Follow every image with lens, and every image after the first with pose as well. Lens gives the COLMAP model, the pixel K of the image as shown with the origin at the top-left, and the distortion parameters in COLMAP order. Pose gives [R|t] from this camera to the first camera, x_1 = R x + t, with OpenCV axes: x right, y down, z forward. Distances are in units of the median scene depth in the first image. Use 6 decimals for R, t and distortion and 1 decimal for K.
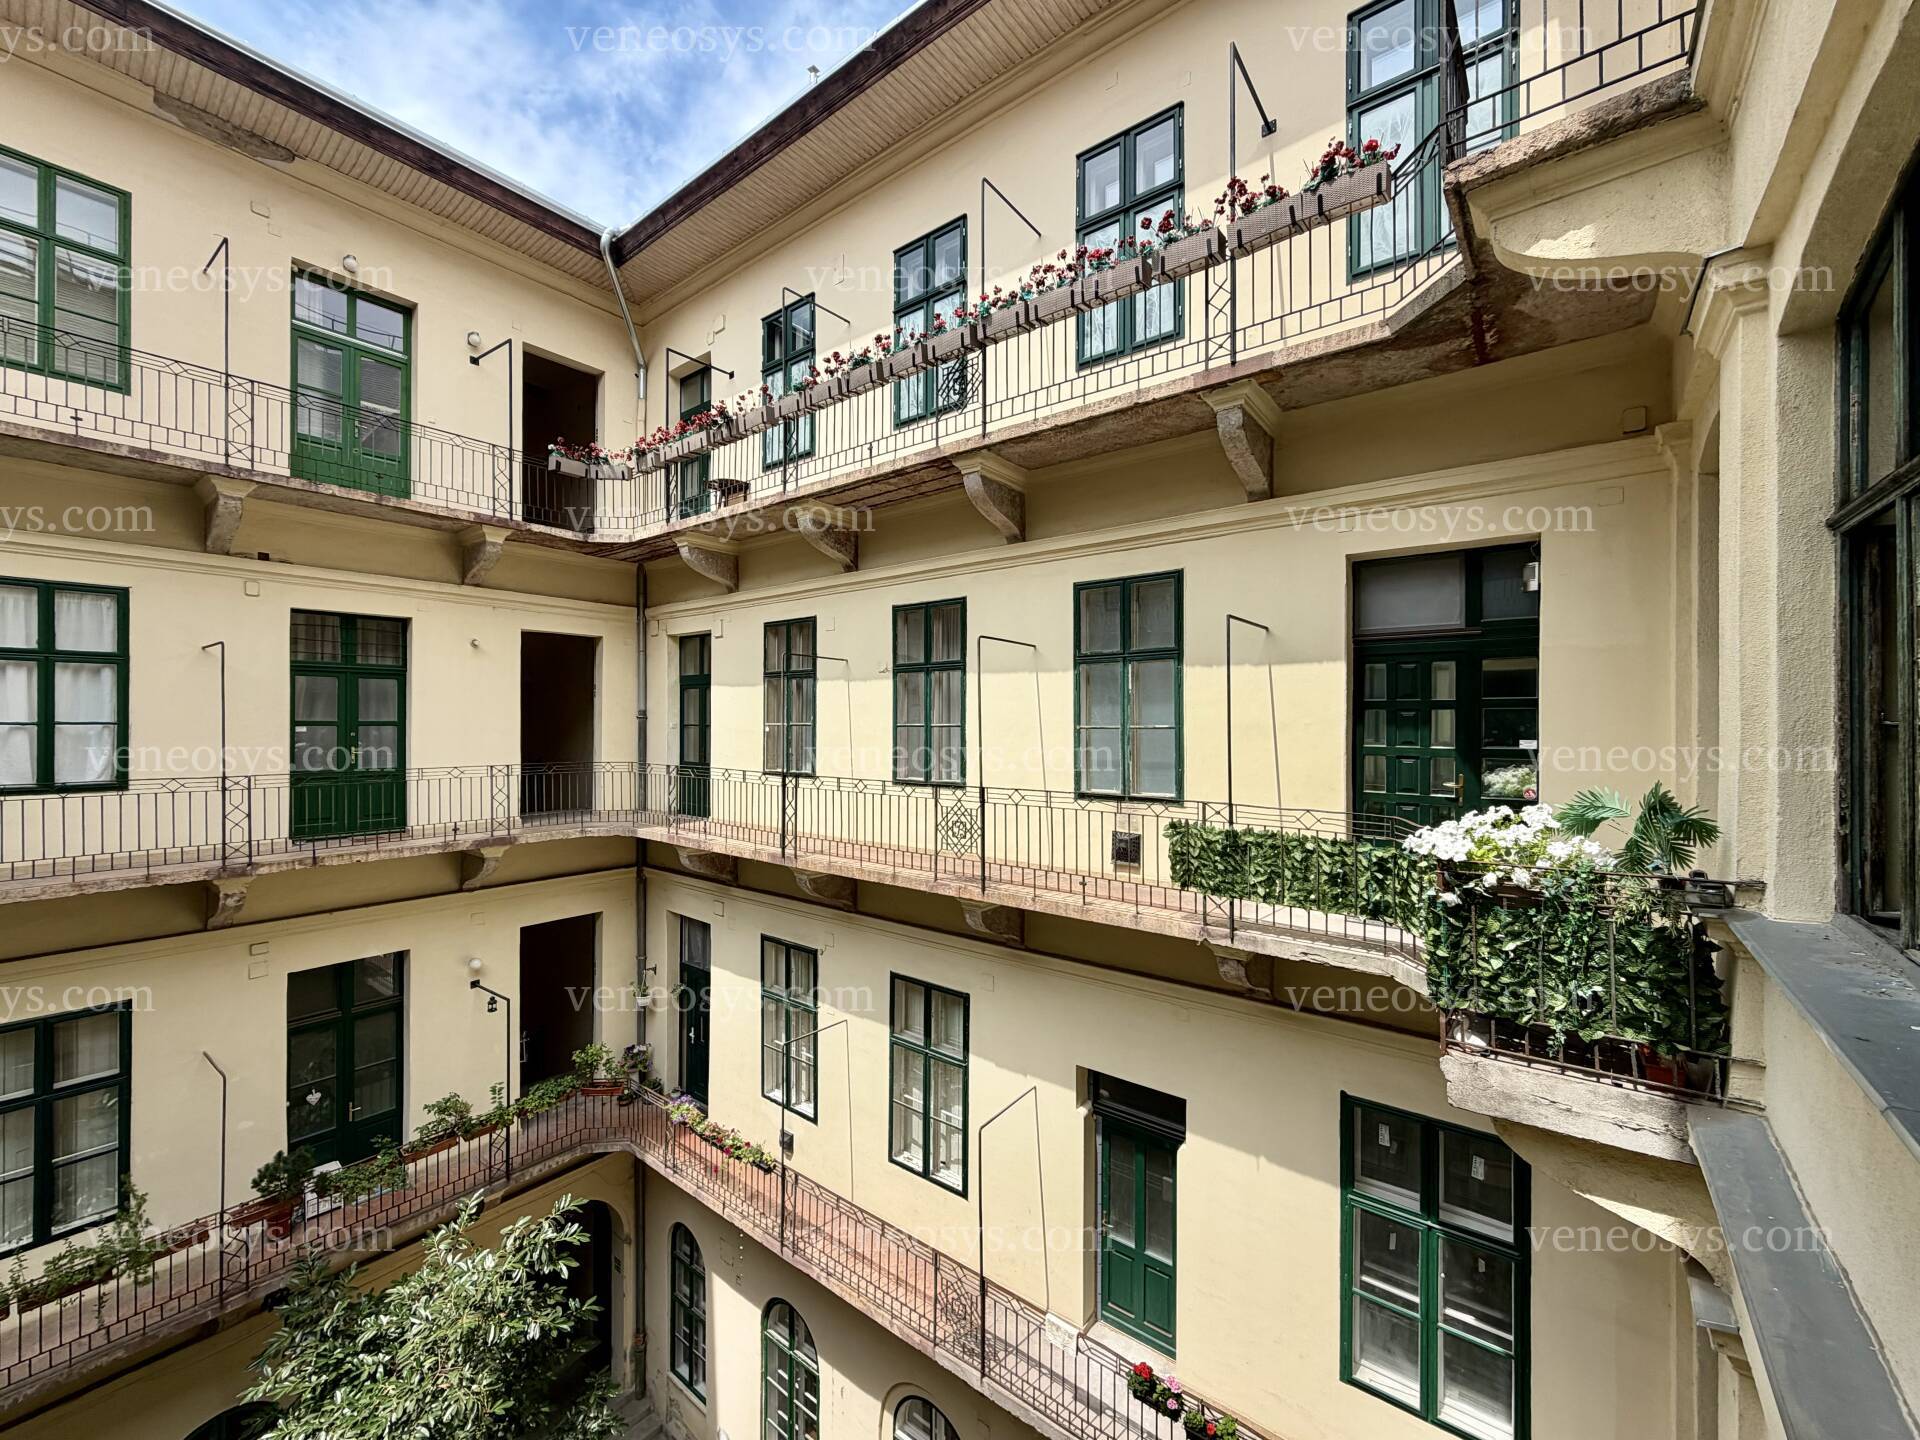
lens RADIAL K [[764.1, 0, 953.6], [0, 764.1, 721.1], [0, 0, 1]] dist [-0.000101, 0.000305]
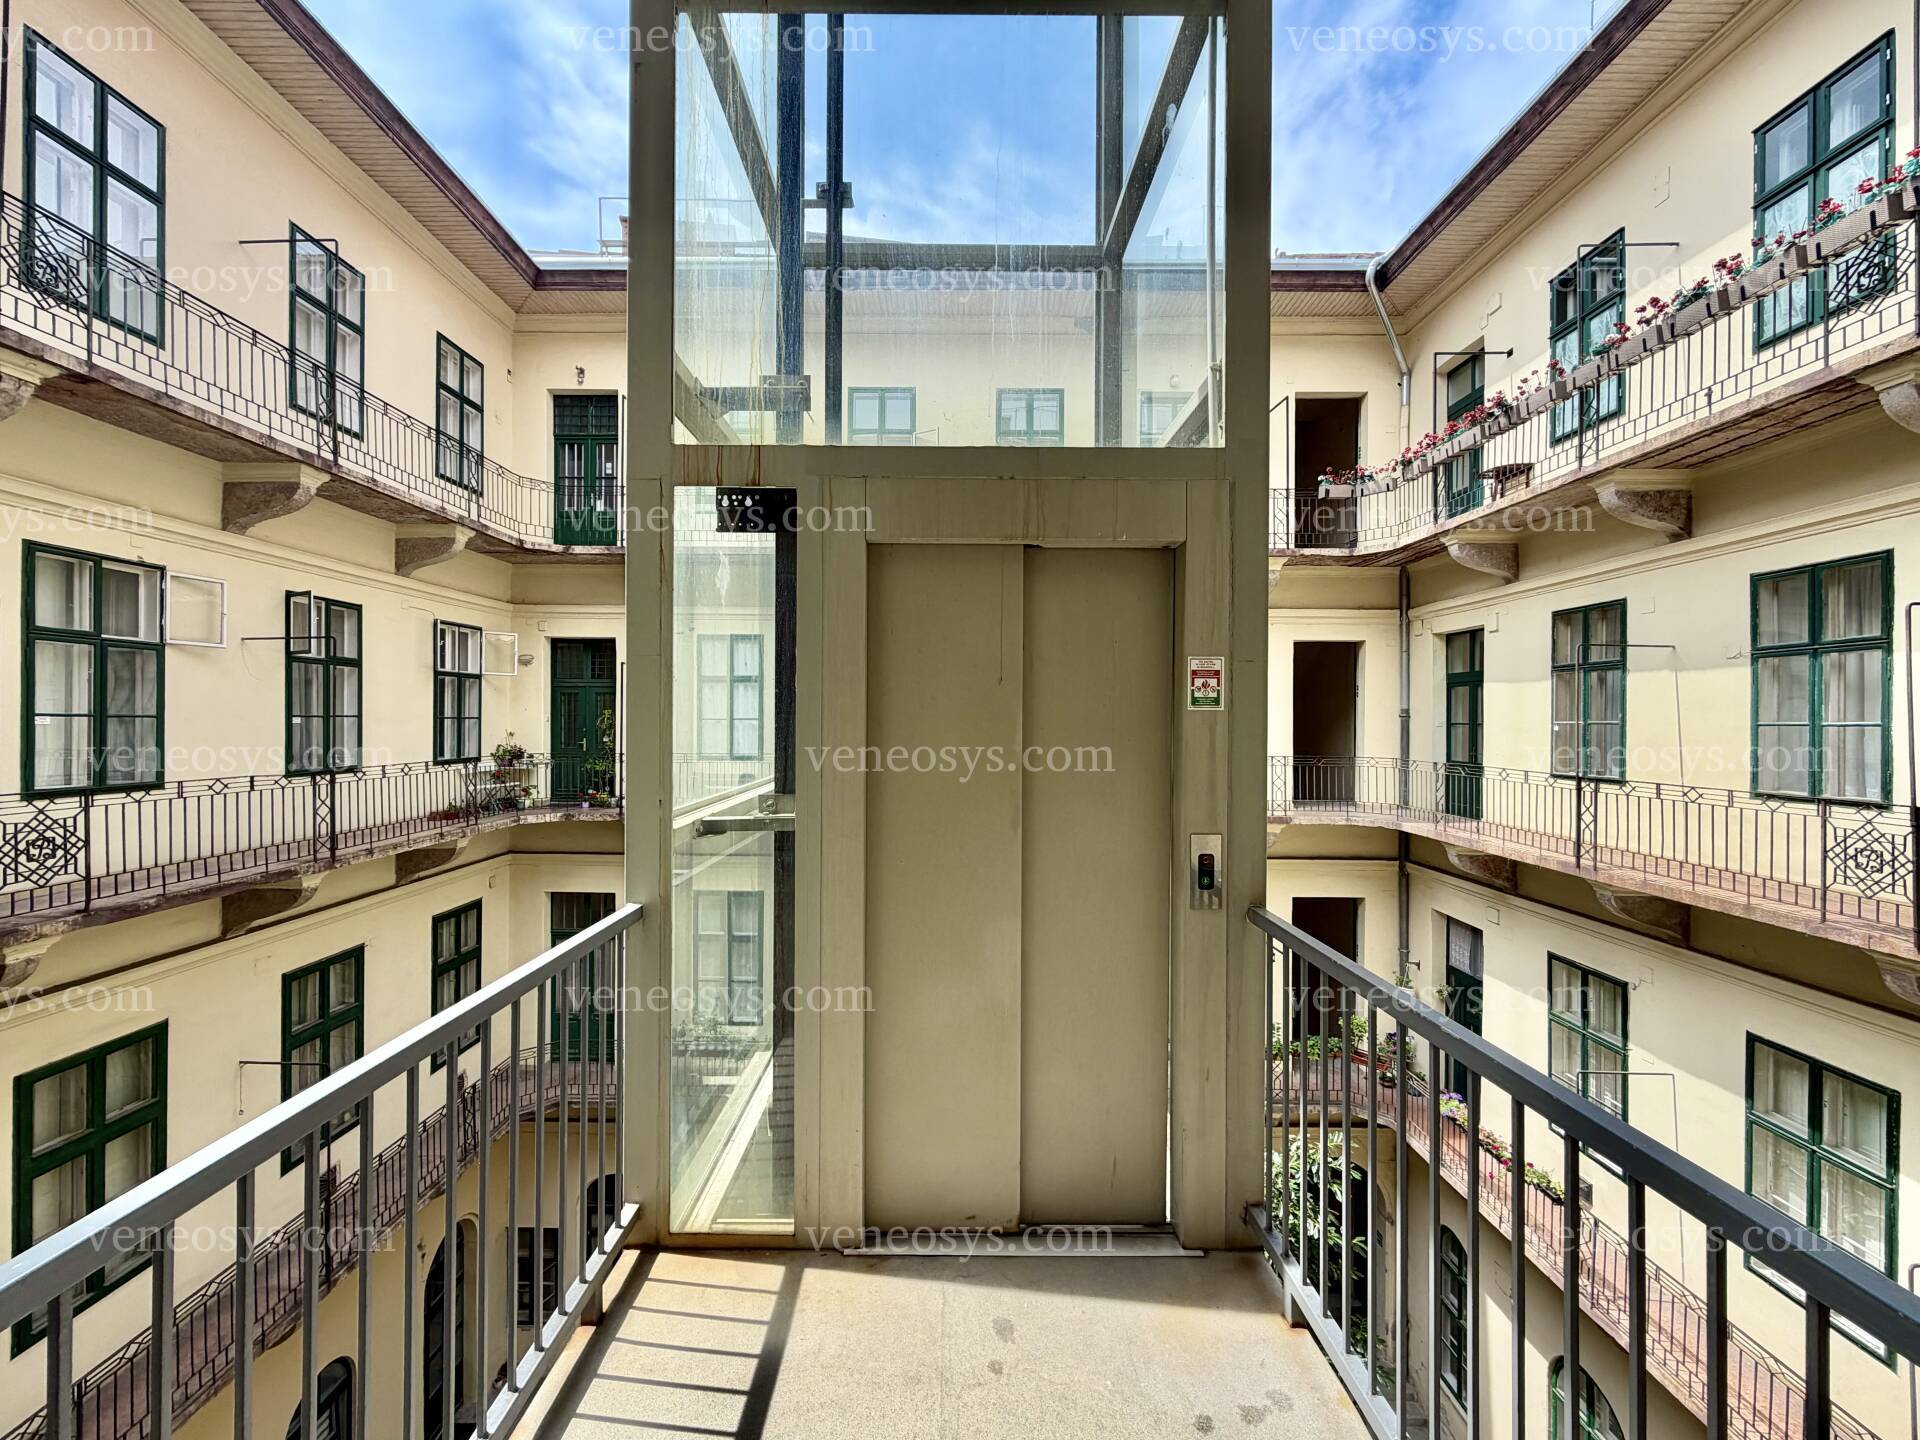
lens RADIAL K [[764.1, 0, 950.6], [0, 764.1, 720.2], [0, 0, 1]] dist [-0.000101, 0.000305]
pose [[0.614317, 0.000342, -0.789059, 0.035568], [-0.001534, 0.999999, -0.000762, 0.003253], [0.789058, 0.001679, 0.614316, -0.147357]]
